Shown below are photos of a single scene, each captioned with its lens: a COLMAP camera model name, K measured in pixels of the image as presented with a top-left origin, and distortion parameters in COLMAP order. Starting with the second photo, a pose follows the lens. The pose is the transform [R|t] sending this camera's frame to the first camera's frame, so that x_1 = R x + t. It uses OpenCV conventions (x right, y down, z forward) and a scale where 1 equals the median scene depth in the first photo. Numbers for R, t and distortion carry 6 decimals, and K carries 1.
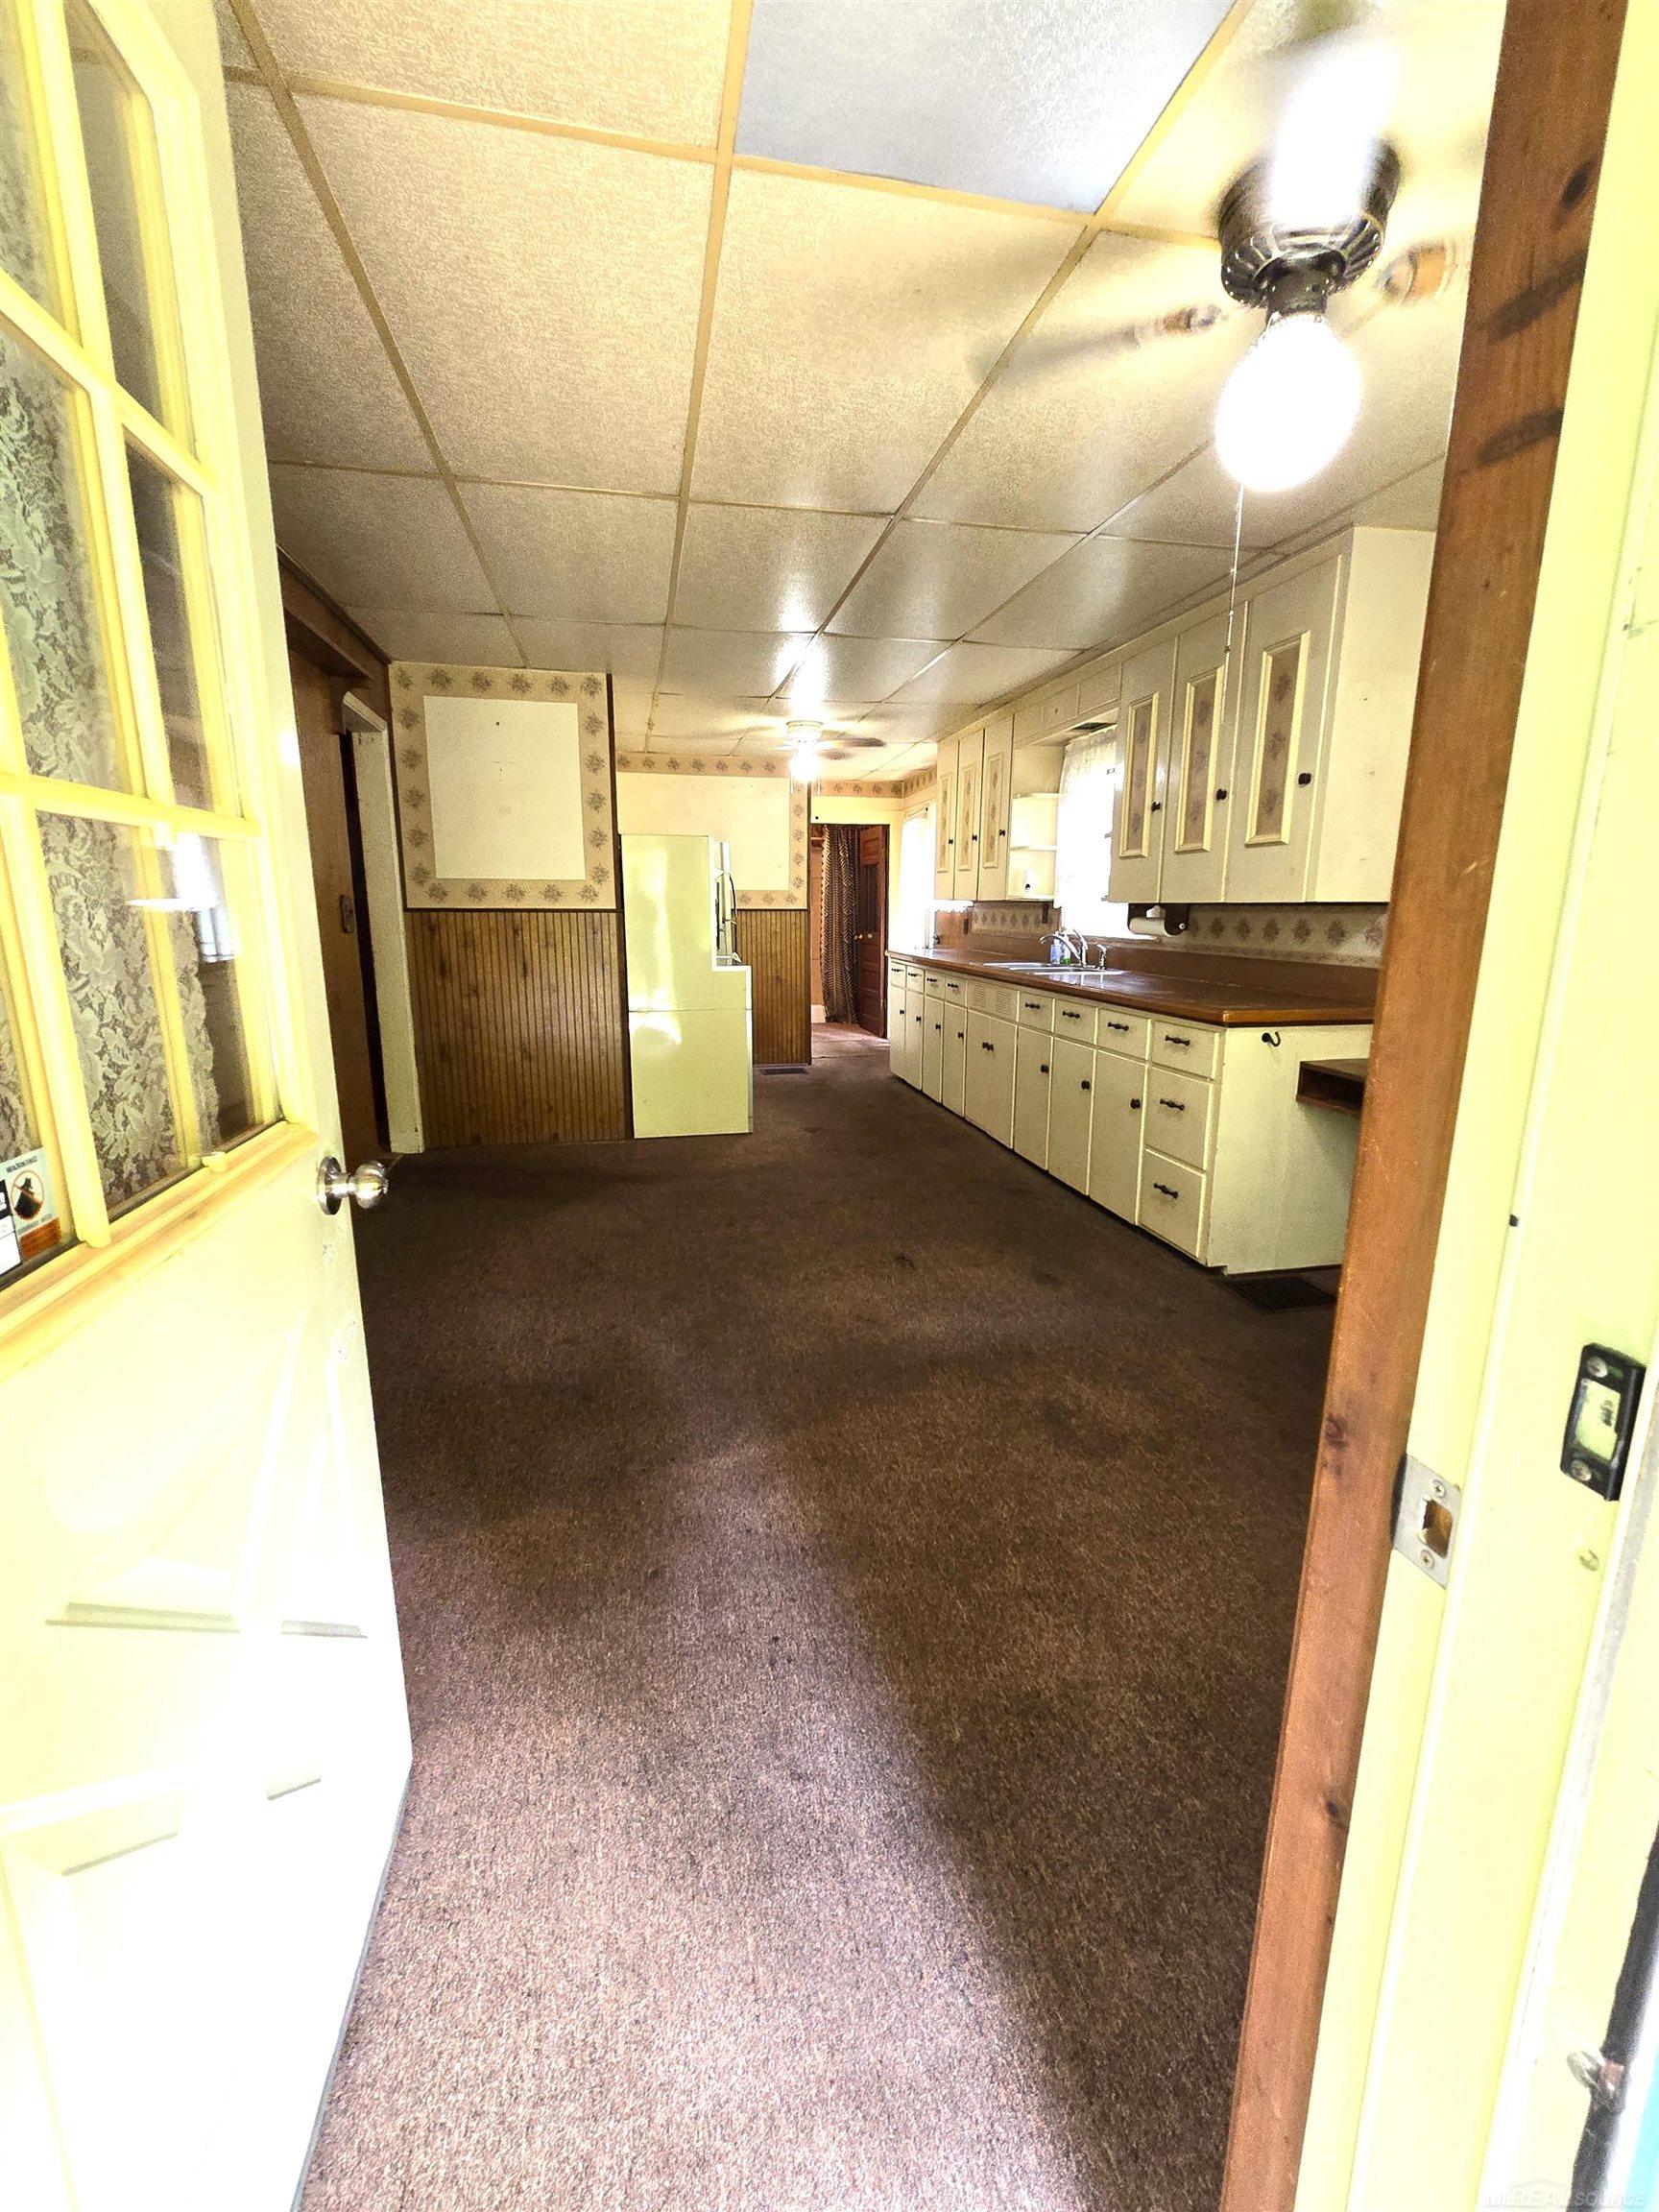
lens RADIAL K [[905.1, 0, 830.3], [0, 905.1, 1097.7], [0, 0, 1]] dist [-0.000492, -0.000040]
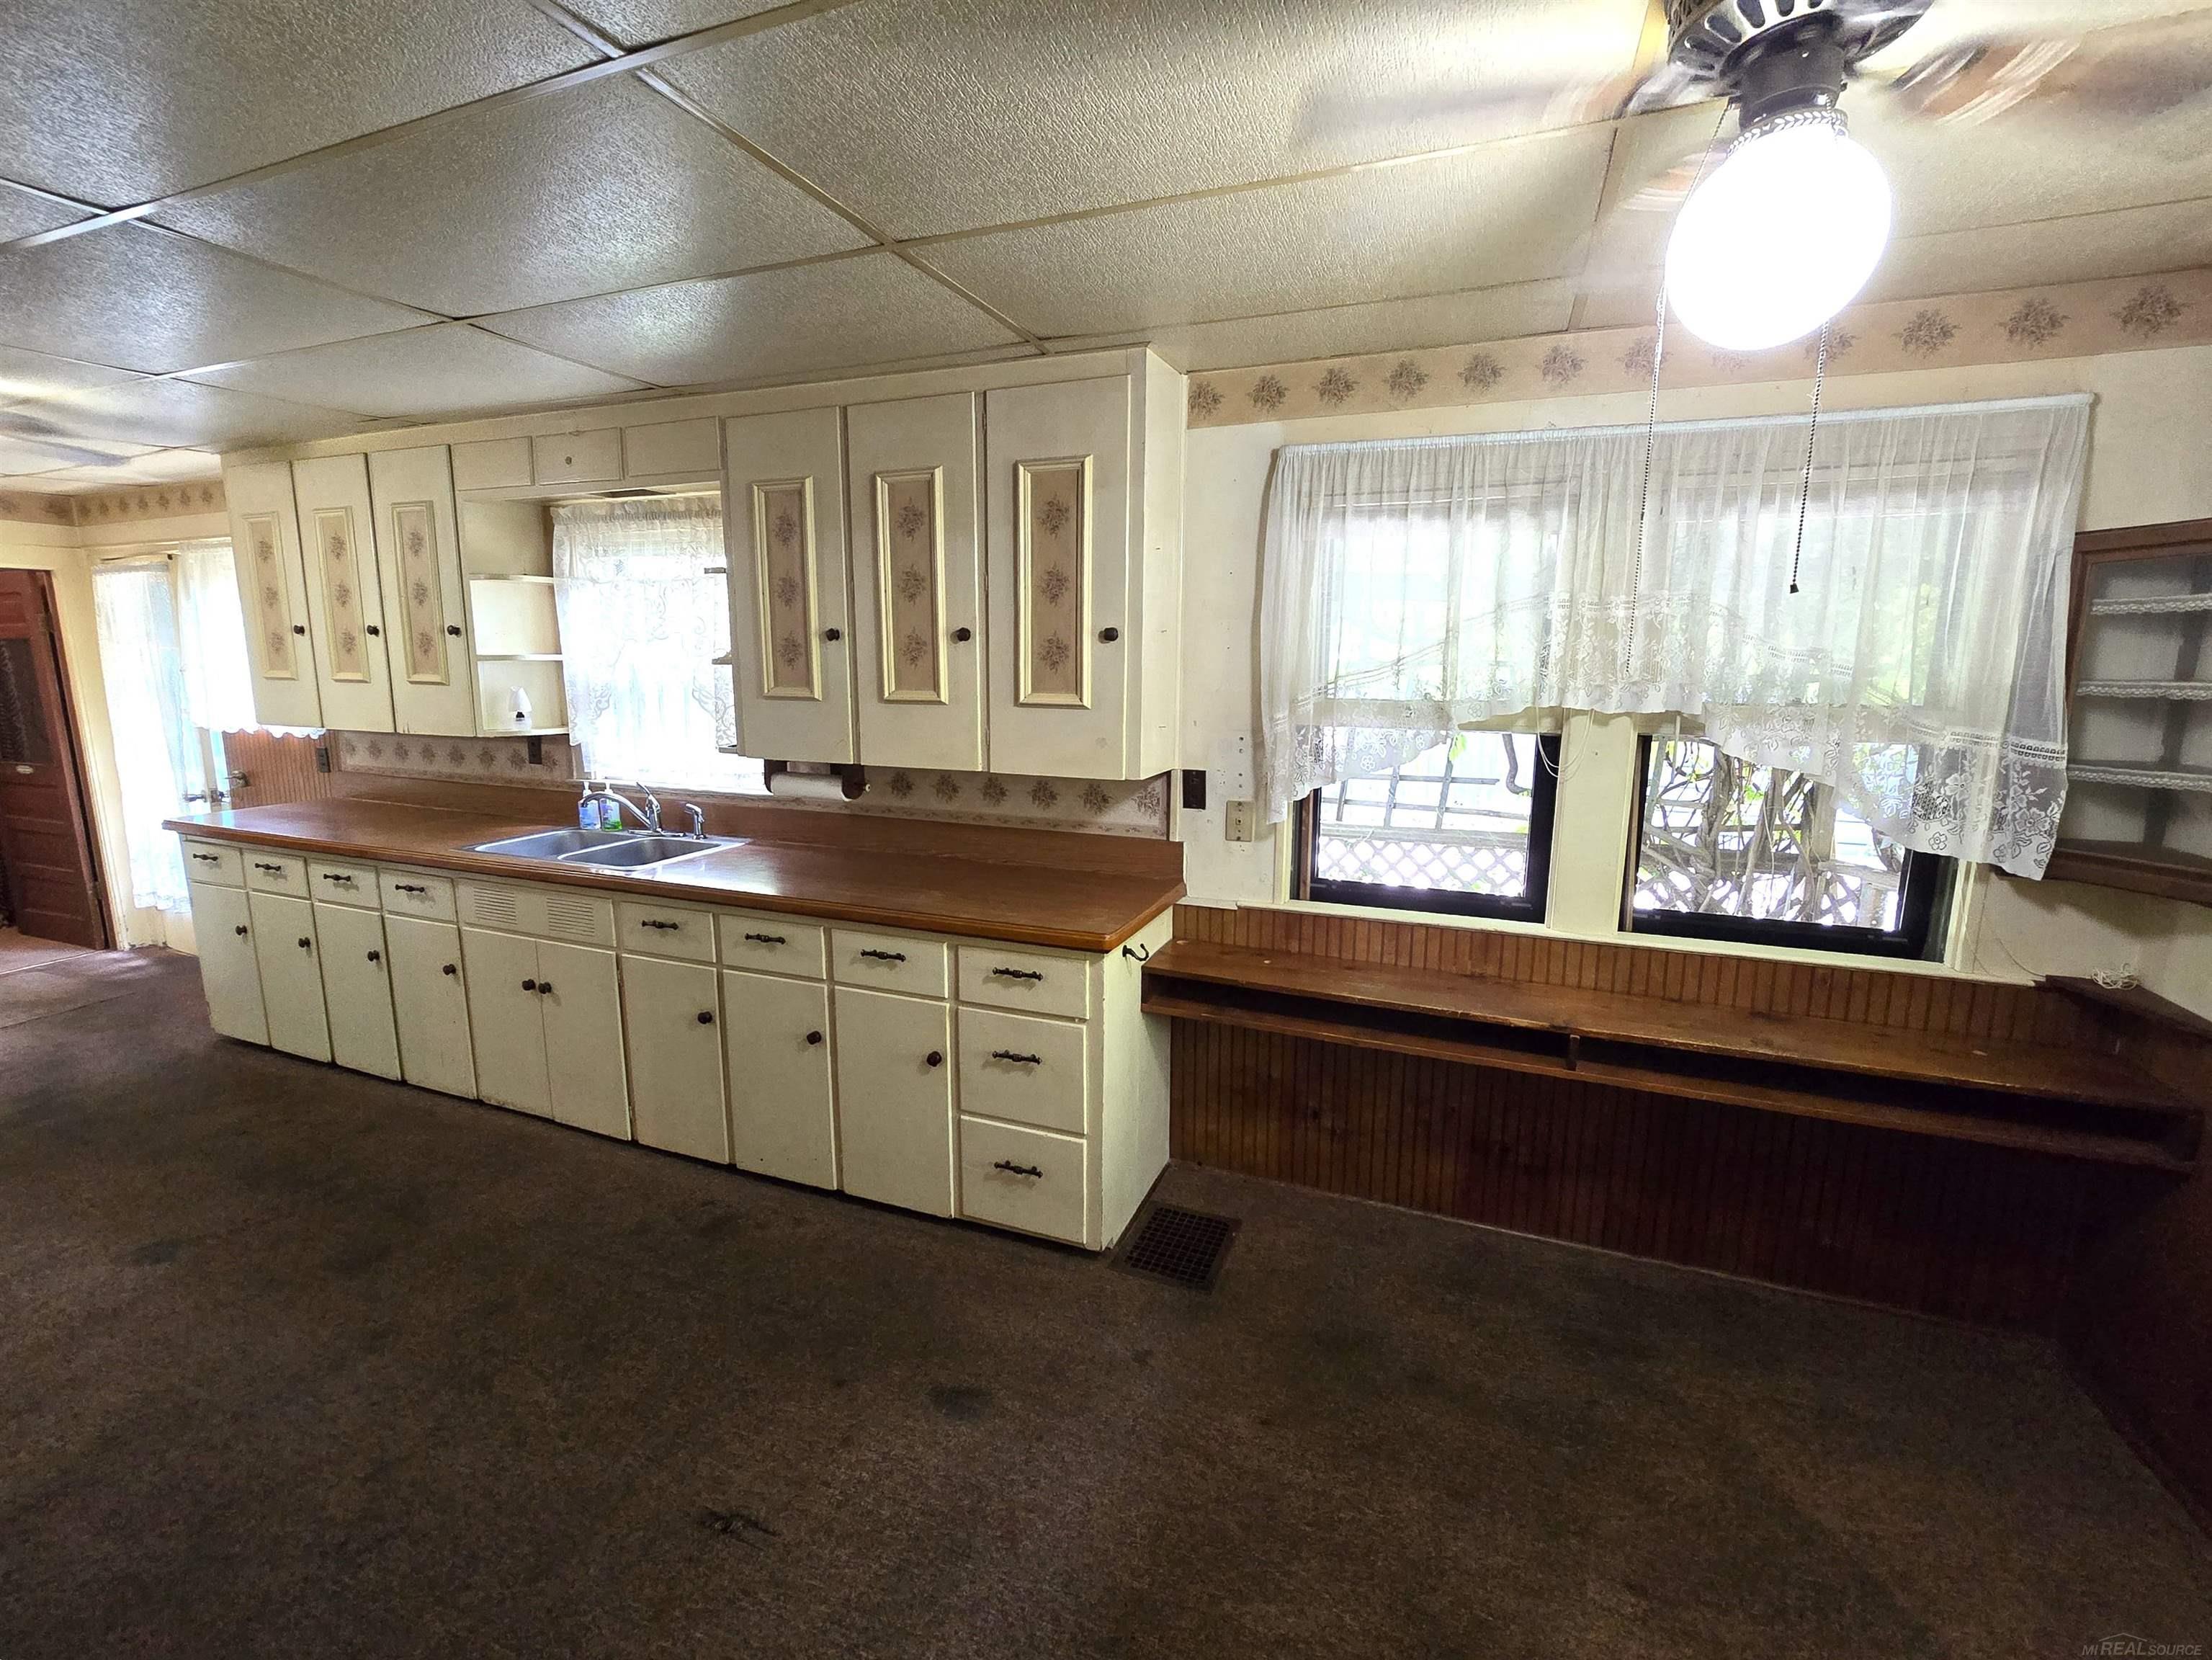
lens RADIAL K [[961.8, 0, 1102.9], [0, 961.8, 823.0], [0, 0, 1]] dist [0.003603, 0.000067]
pose [[0.568063, -0.144886, 0.810131, -0.154633], [0.172545, 0.983471, 0.054898, -0.172658], [-0.804694, 0.108599, 0.583672, 0.381512]]
